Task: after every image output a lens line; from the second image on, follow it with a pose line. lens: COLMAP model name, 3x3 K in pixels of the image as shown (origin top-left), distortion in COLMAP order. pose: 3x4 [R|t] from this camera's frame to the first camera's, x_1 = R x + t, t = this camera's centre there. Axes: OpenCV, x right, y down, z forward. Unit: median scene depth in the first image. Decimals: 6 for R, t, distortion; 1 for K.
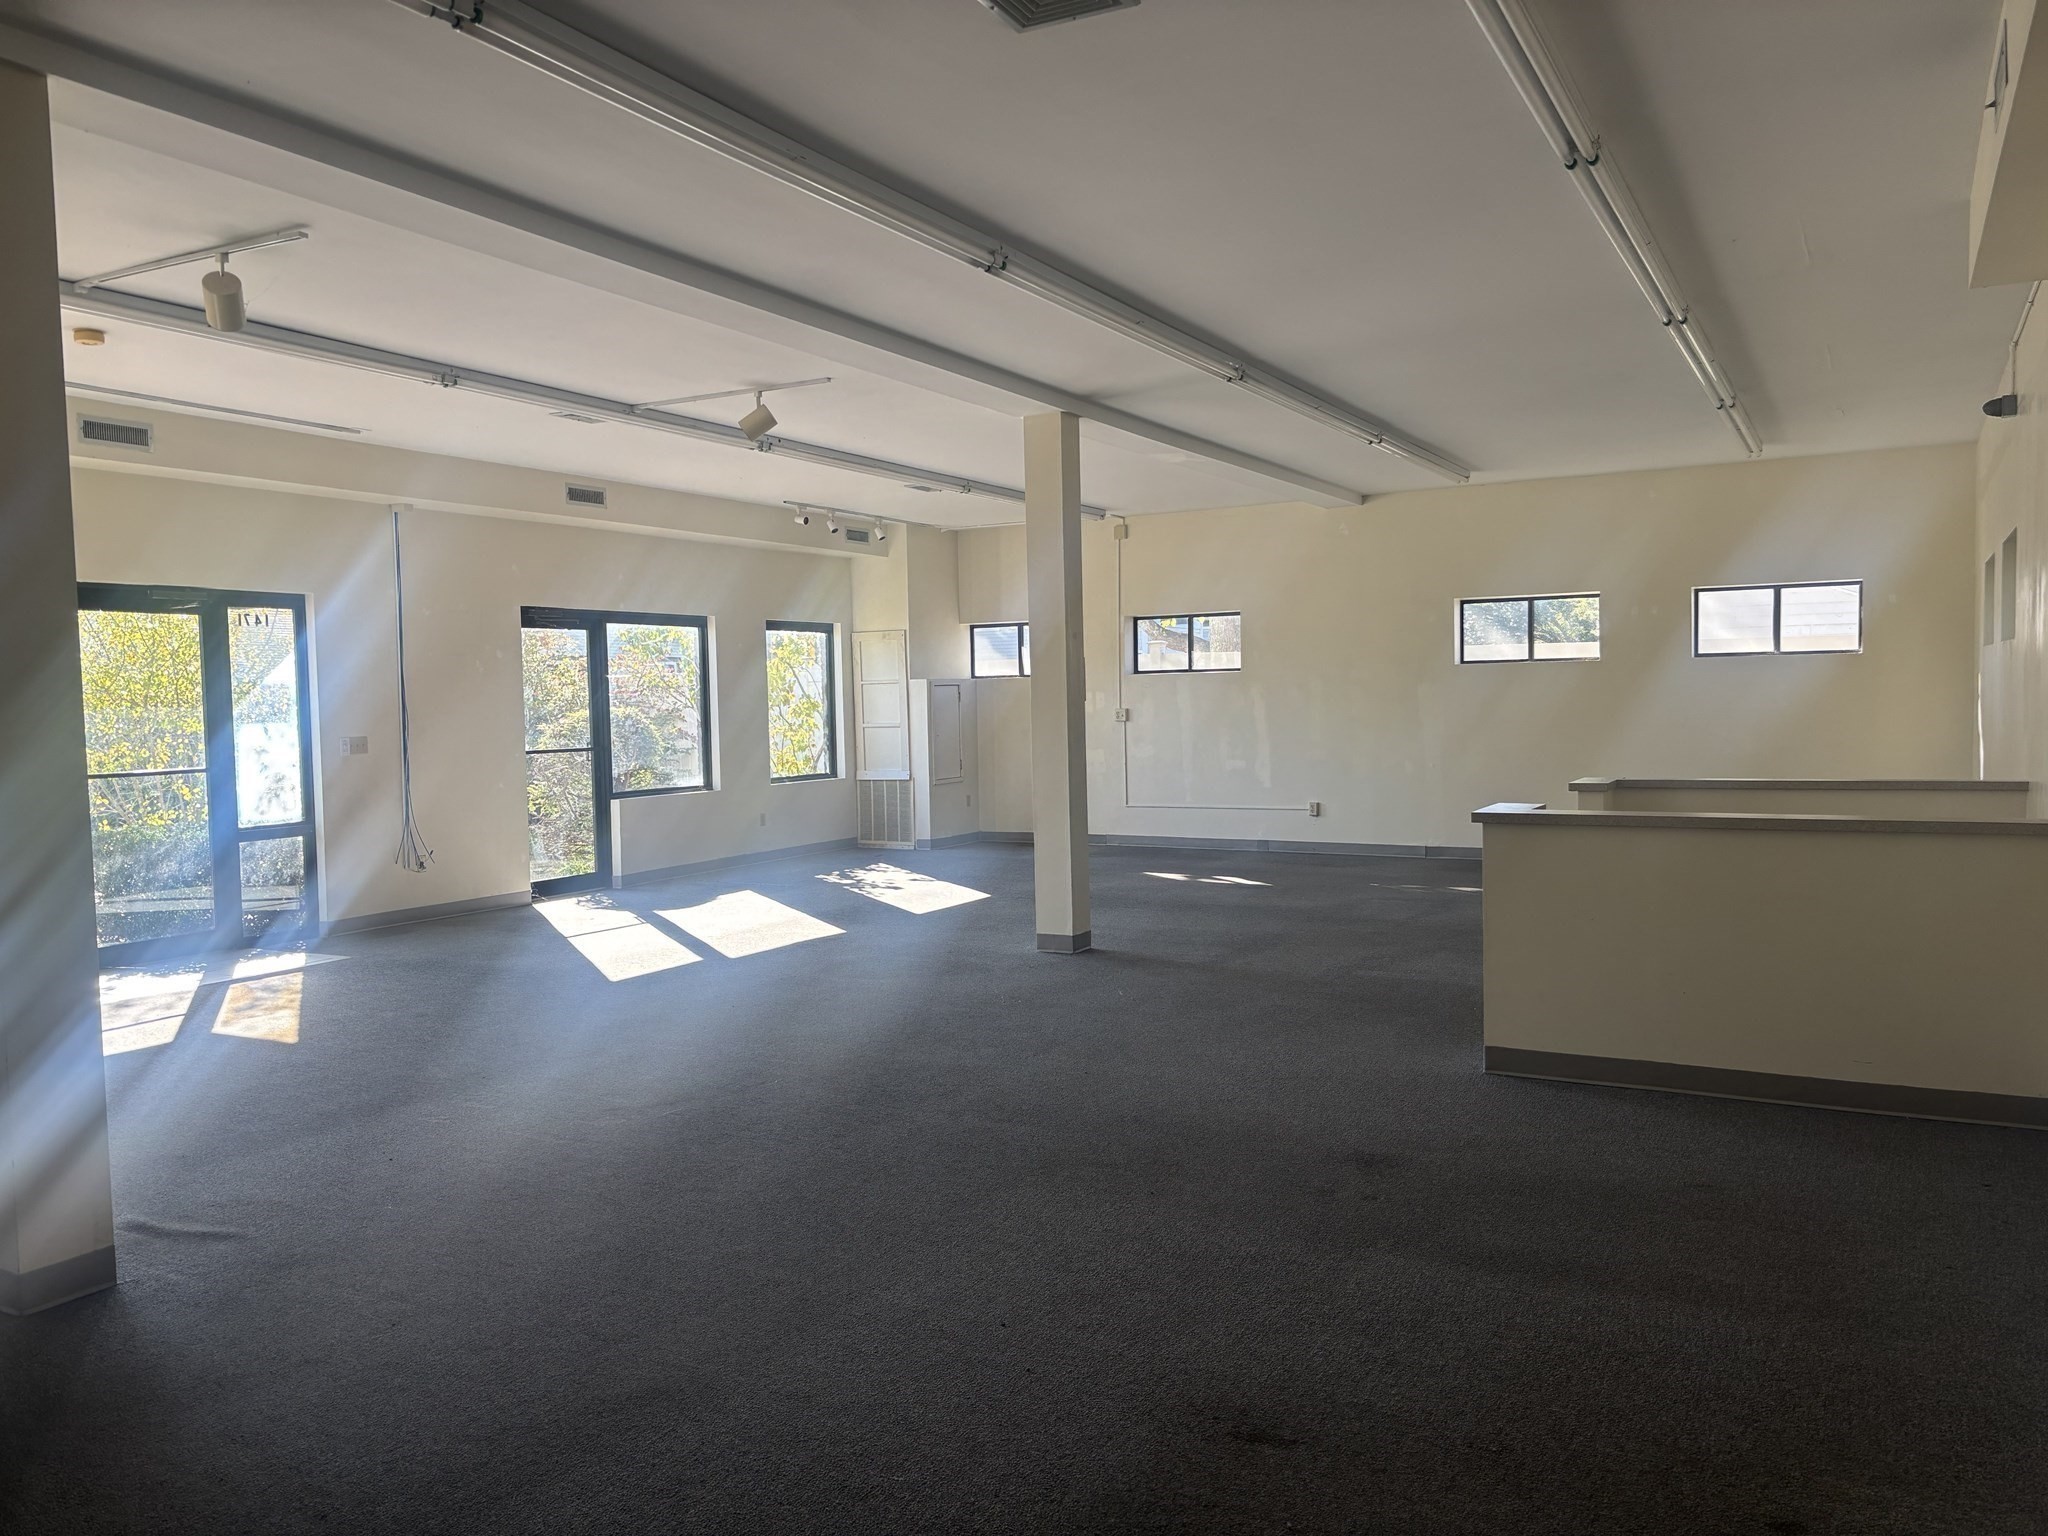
lens RADIAL K [[1554.1, 0, 1015.0], [0, 1554.1, 774.3], [0, 0, 1]] dist [0.059463, -0.063397]
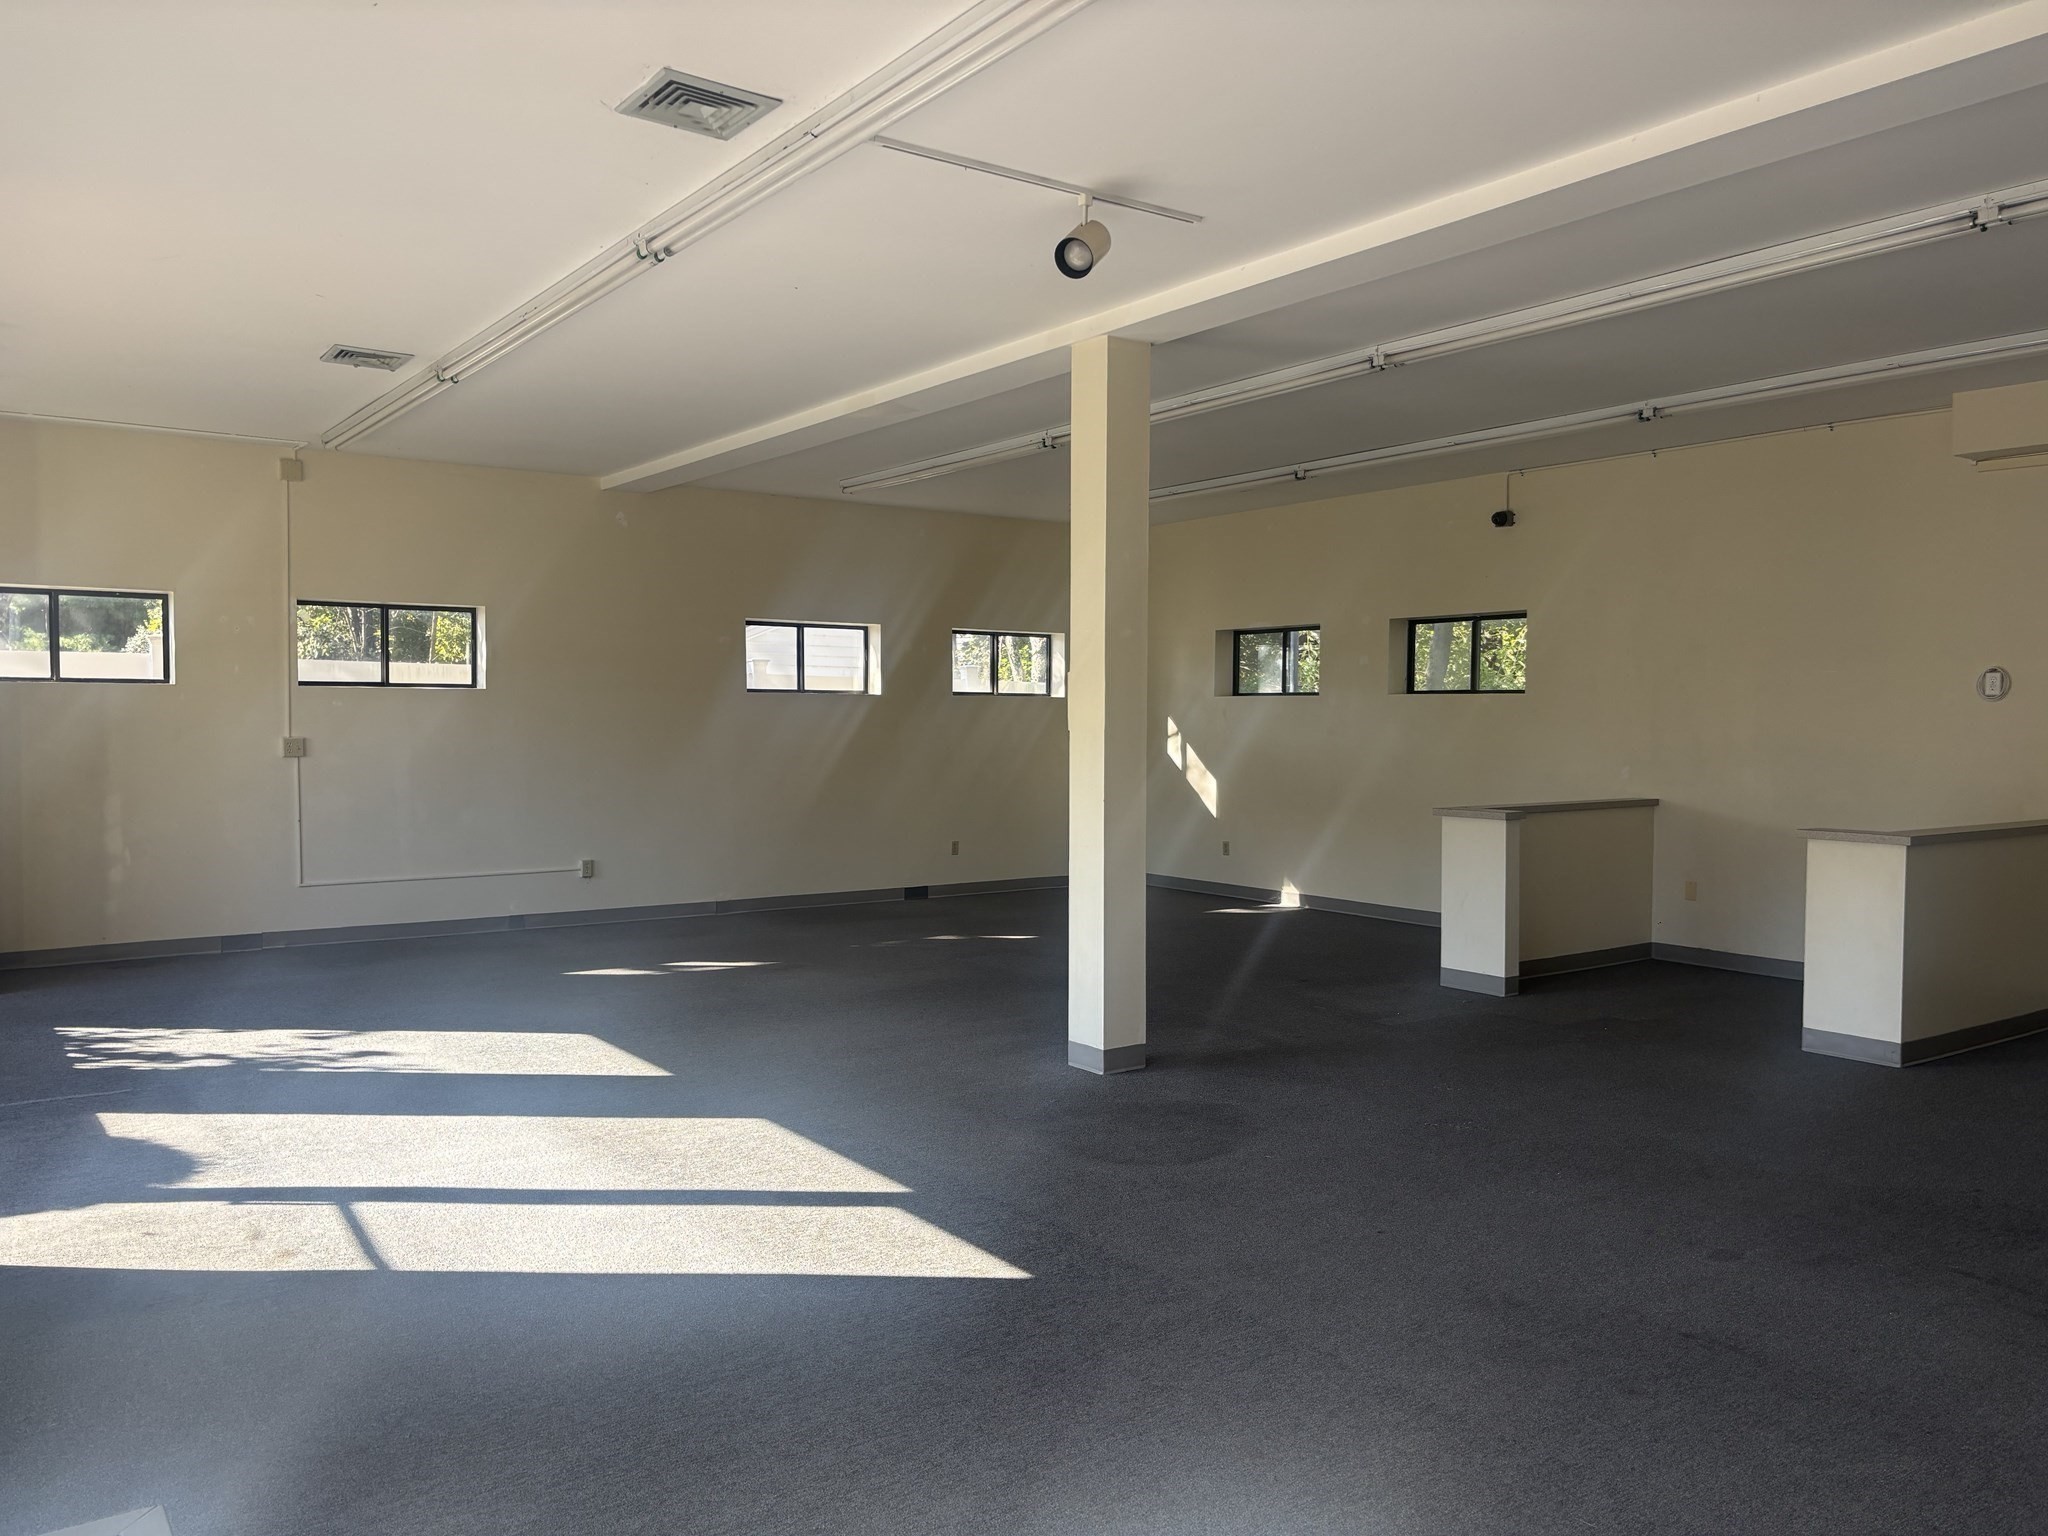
lens RADIAL K [[1554.1, 0, 1012.0], [0, 1554.1, 807.5], [0, 0, 1]] dist [0.059463, -0.063397]
pose [[0.424787, -0.033932, 0.904657, -0.474808], [0.032565, 0.999223, 0.022187, -0.020905], [-0.904708, 0.020036, 0.425562, 0.520401]]
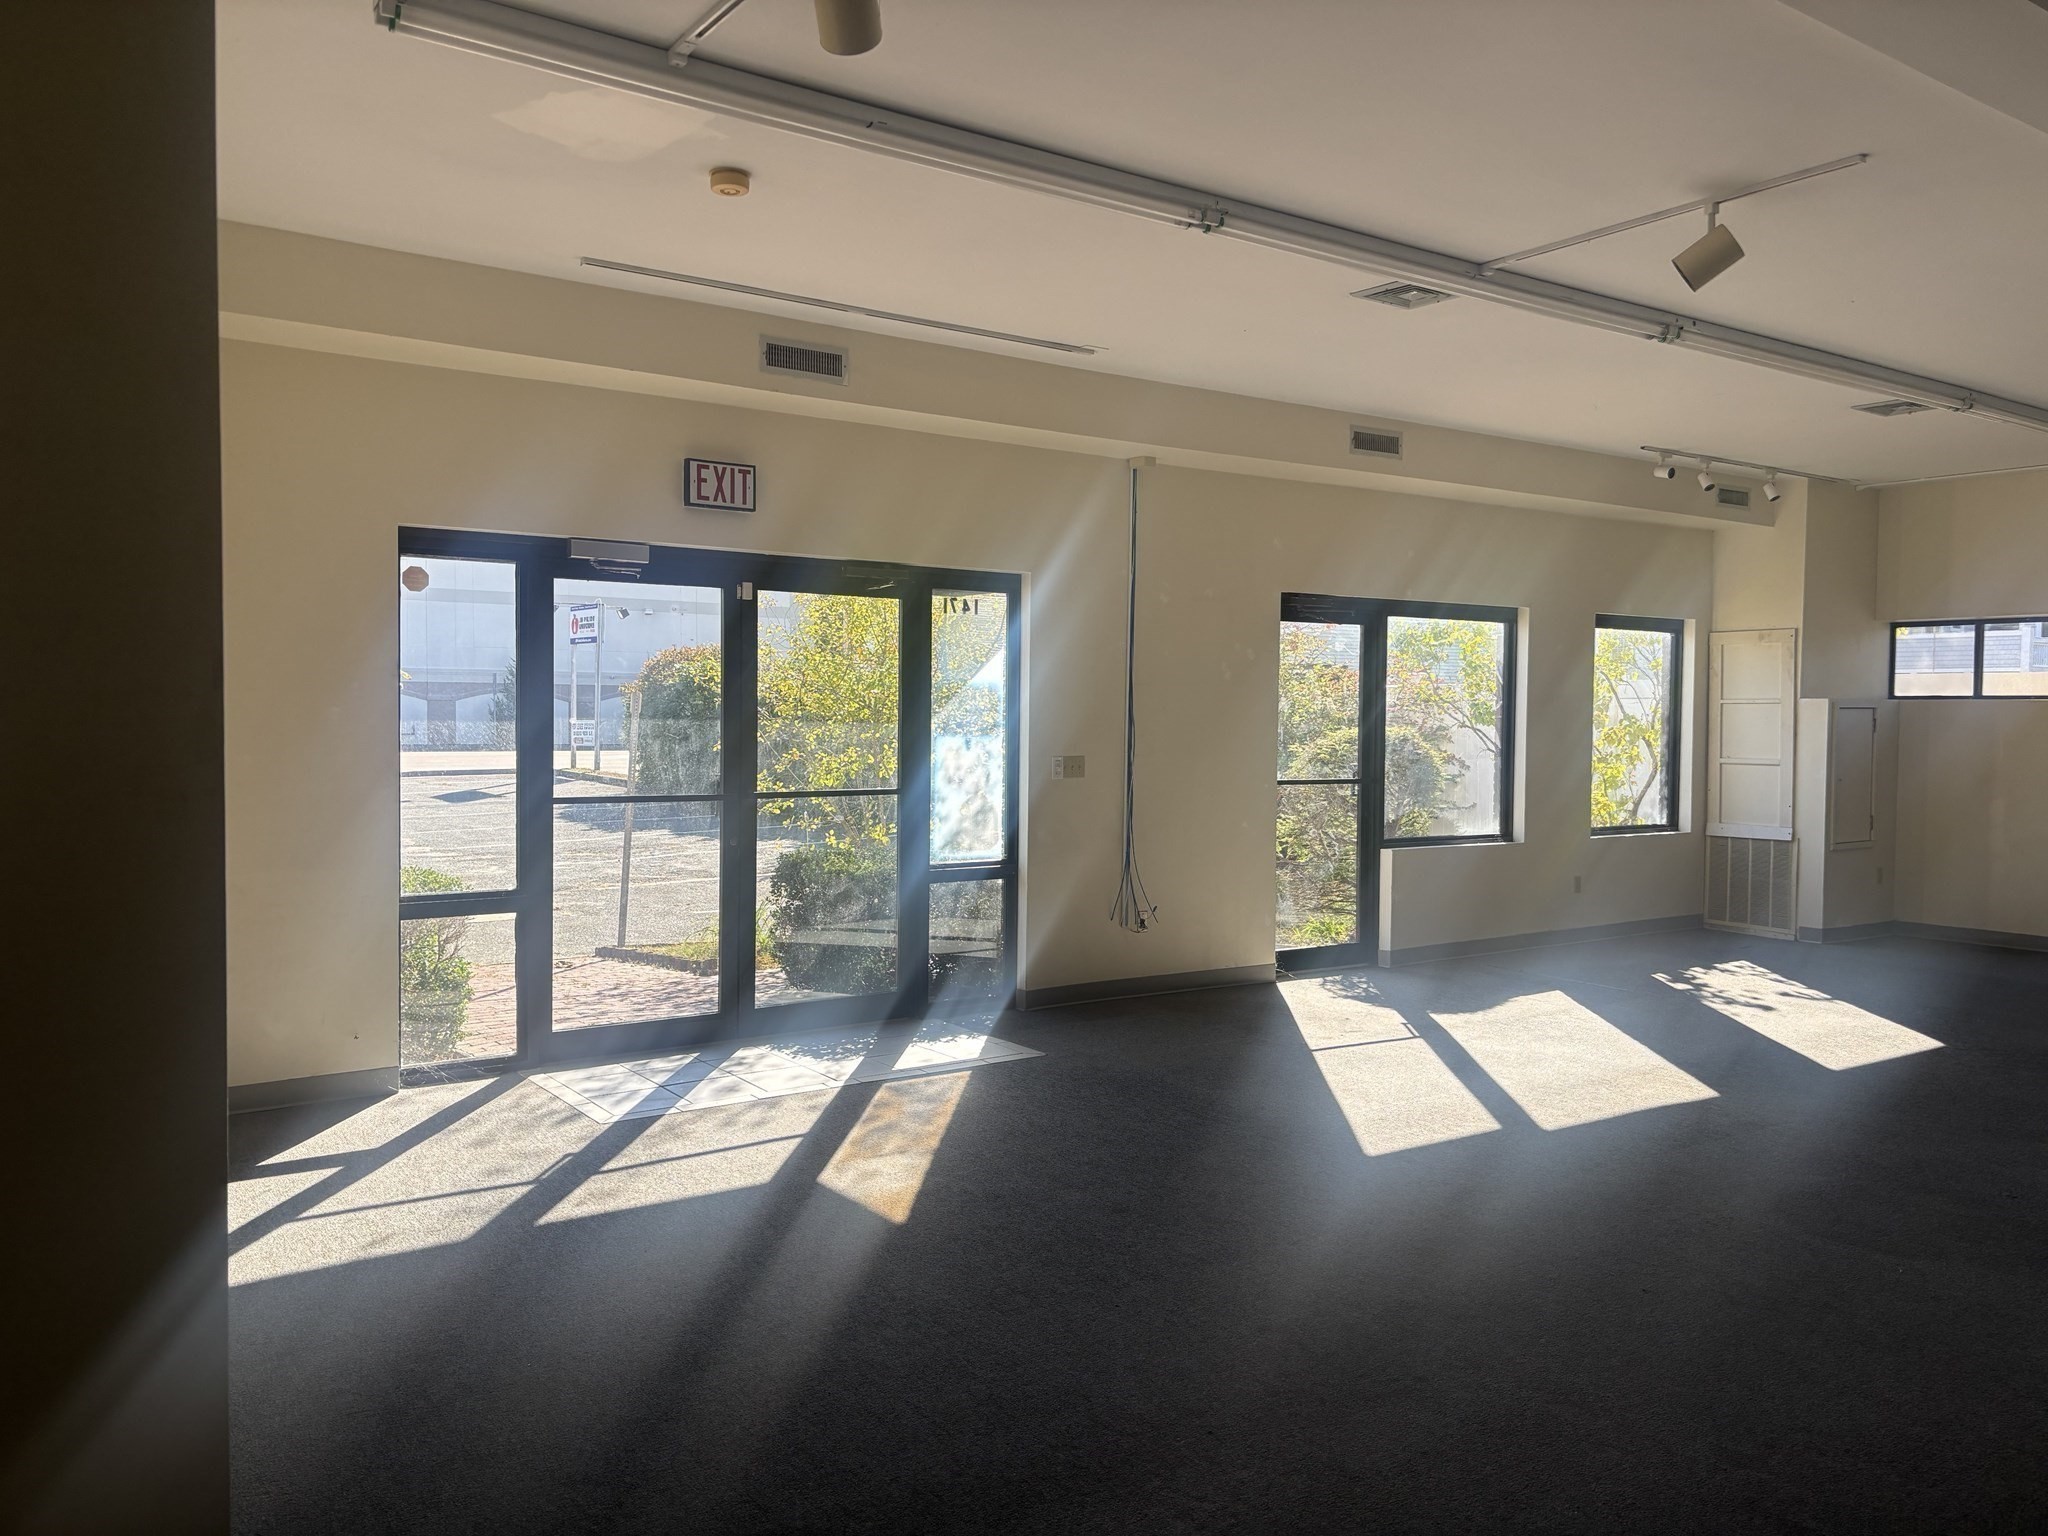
lens RADIAL K [[1554.1, 0, 1017.4], [0, 1554.1, 754.4], [0, 0, 1]] dist [0.059463, -0.063397]
pose [[0.897154, 0.042896, -0.439630, -0.086028], [-0.051693, 0.998631, -0.008052, -0.014050], [0.438683, 0.029950, 0.898143, 0.240812]]
